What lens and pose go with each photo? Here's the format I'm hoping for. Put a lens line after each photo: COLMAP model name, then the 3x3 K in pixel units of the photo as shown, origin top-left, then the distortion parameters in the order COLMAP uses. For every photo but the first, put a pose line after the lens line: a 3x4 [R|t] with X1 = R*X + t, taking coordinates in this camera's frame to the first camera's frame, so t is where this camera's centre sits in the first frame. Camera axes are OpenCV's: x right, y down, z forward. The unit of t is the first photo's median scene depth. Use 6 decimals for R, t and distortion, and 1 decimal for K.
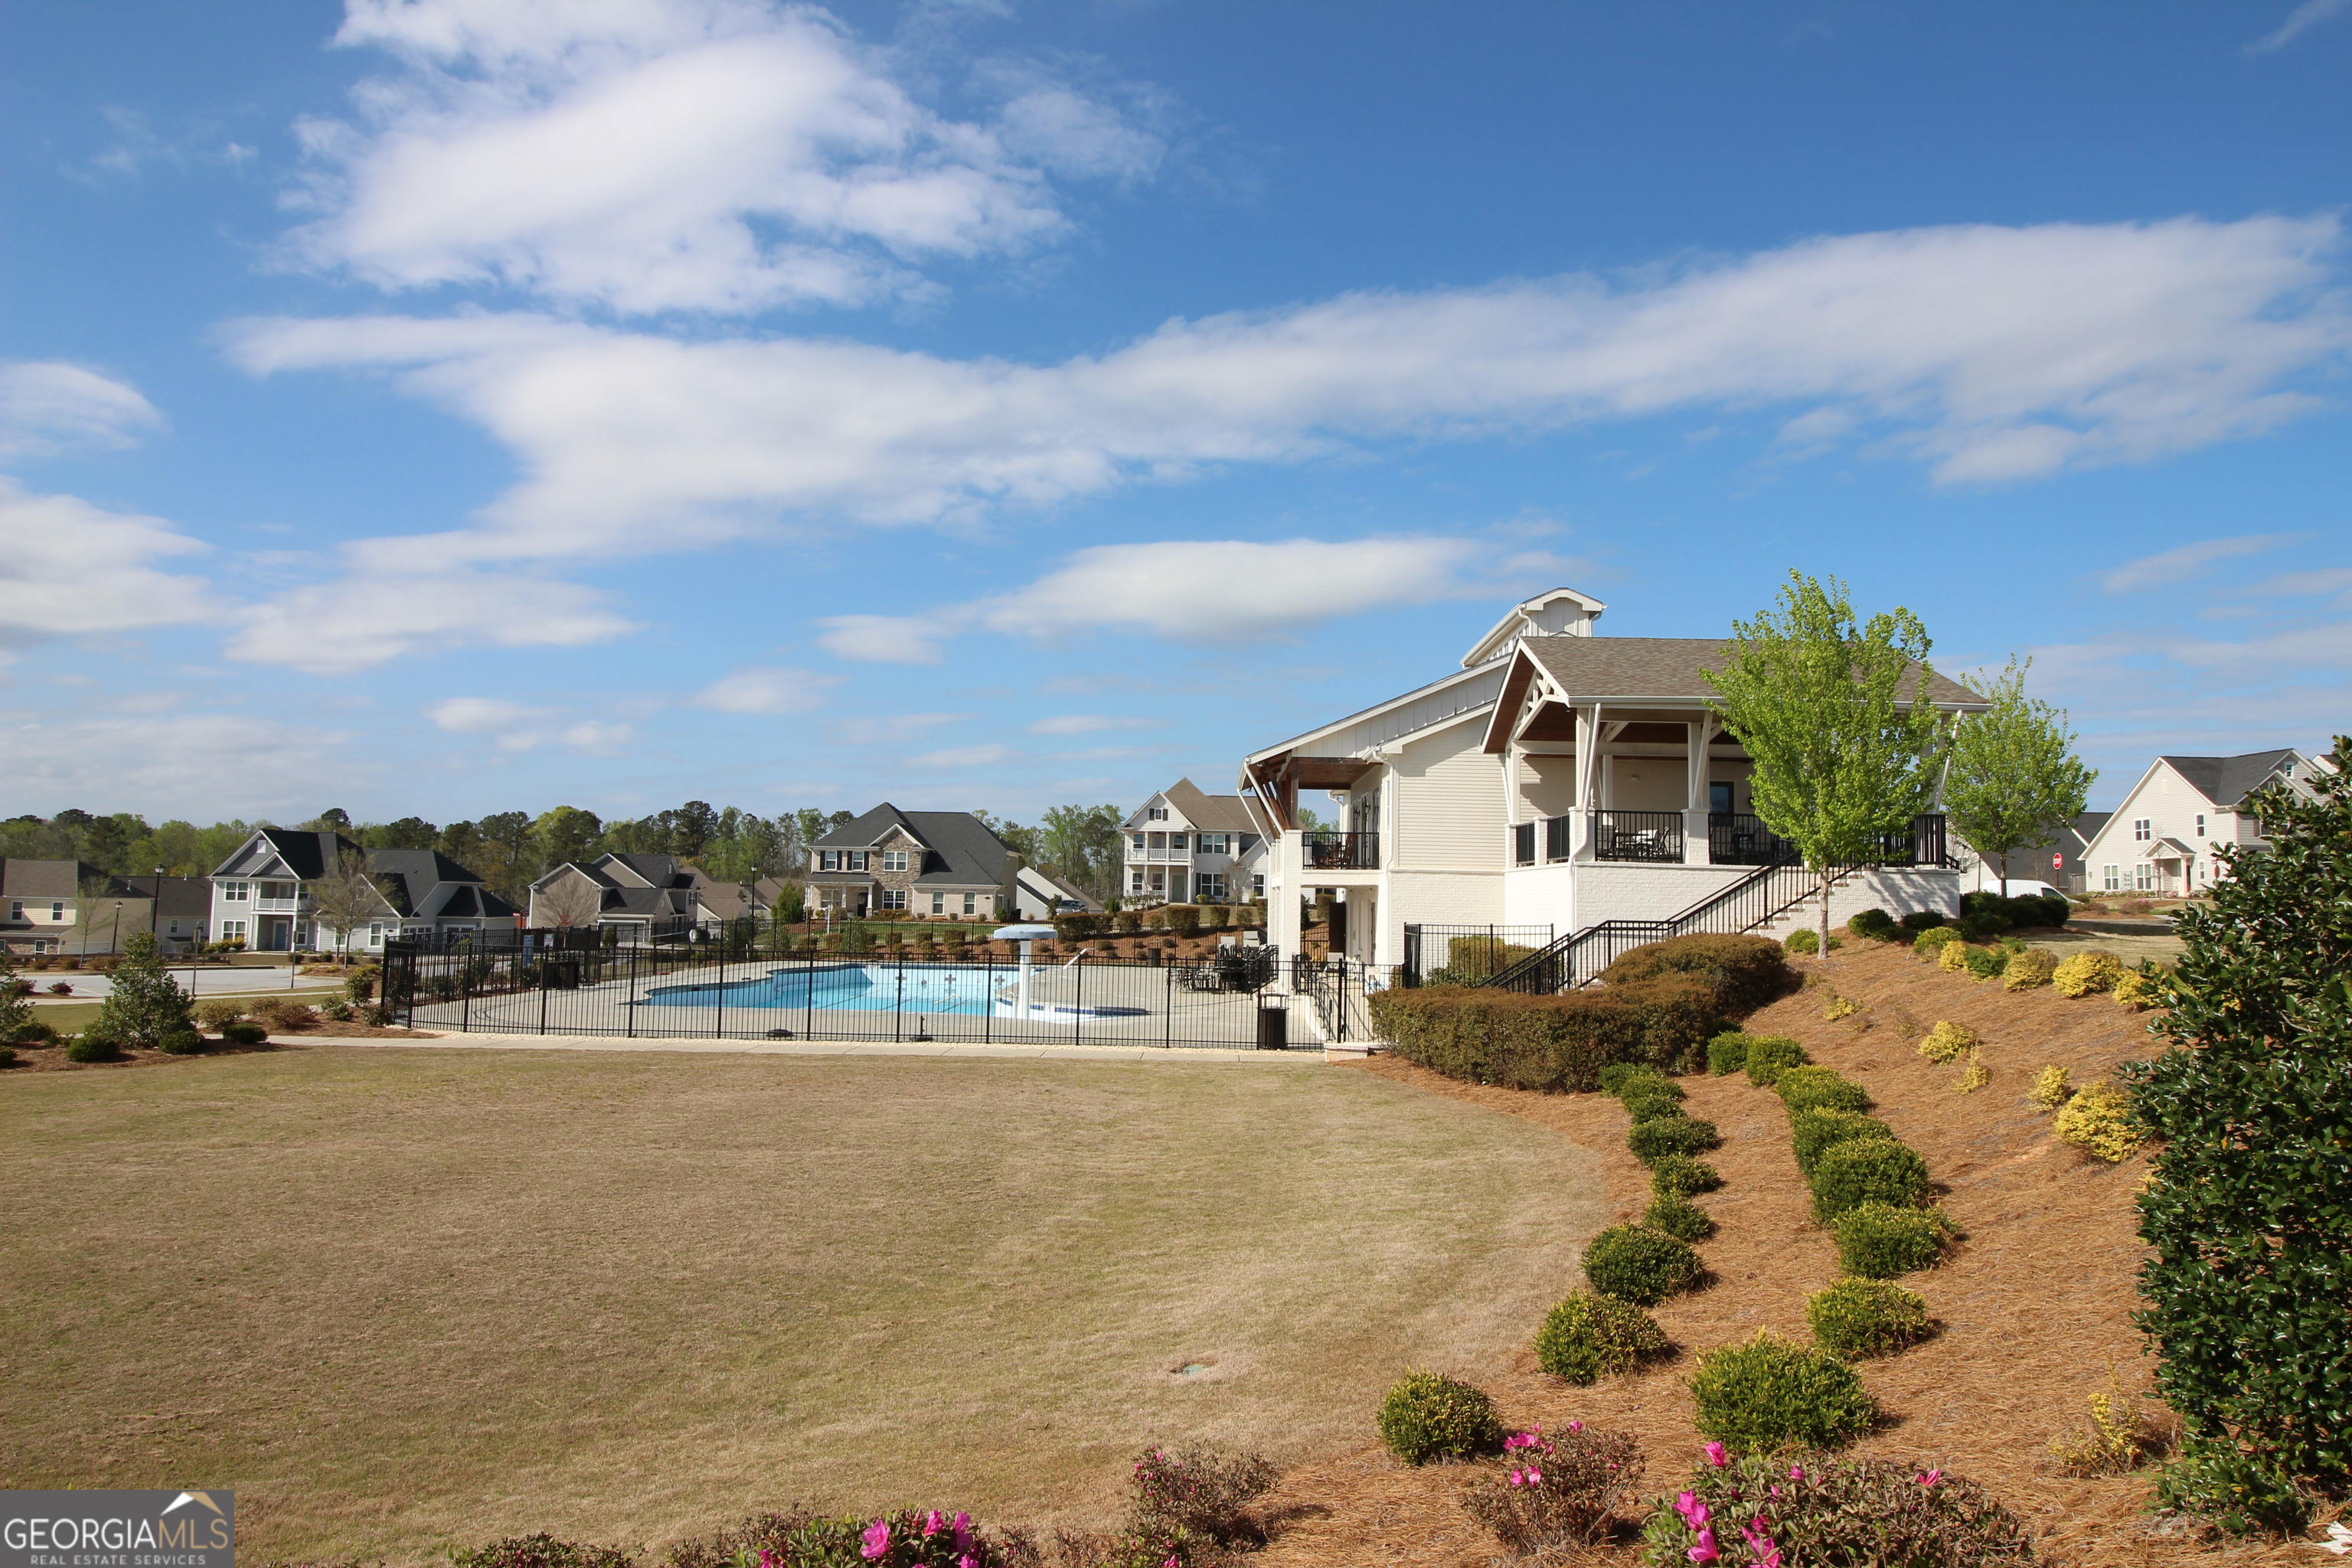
lens RADIAL K [[1610.6, 0, 1173.9], [0, 1610.6, 793.3], [0, 0, 1]] dist [0.001790, -0.000083]
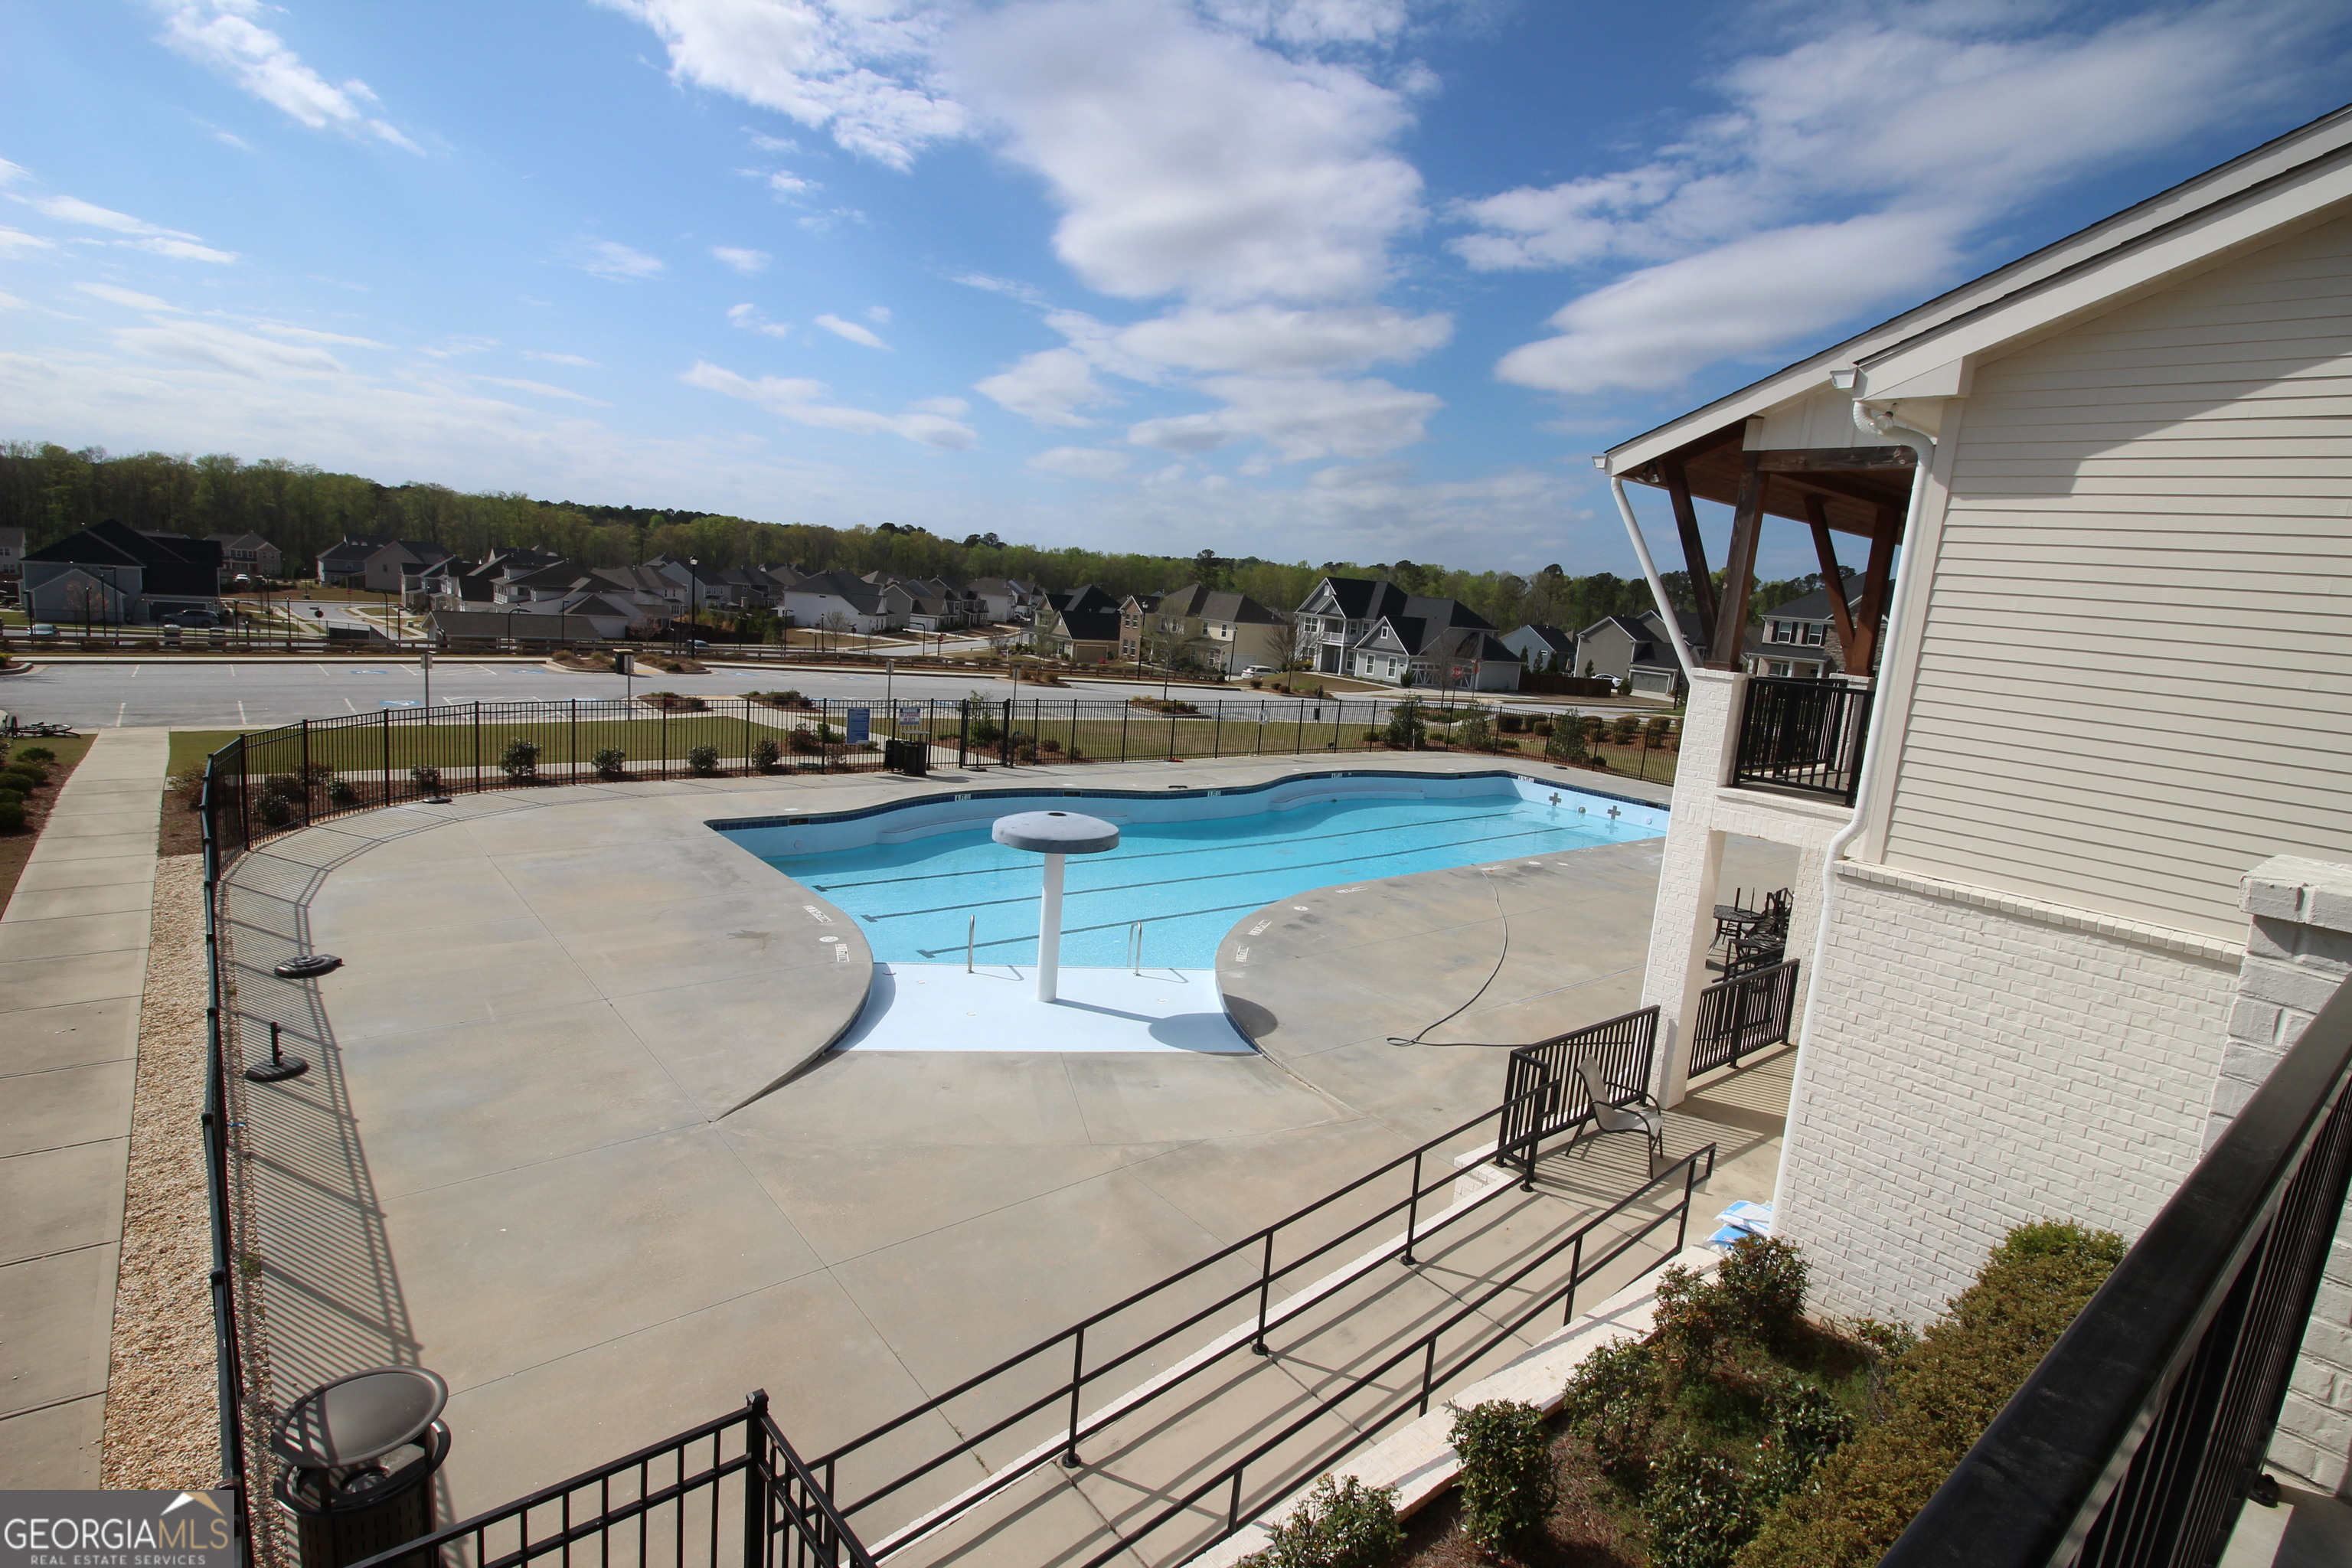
lens RADIAL K [[1169.2, 0, 1183.6], [0, 1169.2, 789.4], [0, 0, 1]] dist [-0.007644, -0.001010]
pose [[0.650557, 0.168037, -0.740634, 0.075351], [-0.019845, 0.978643, 0.204606, -0.000306], [0.759198, -0.118410, 0.639998, 0.299222]]
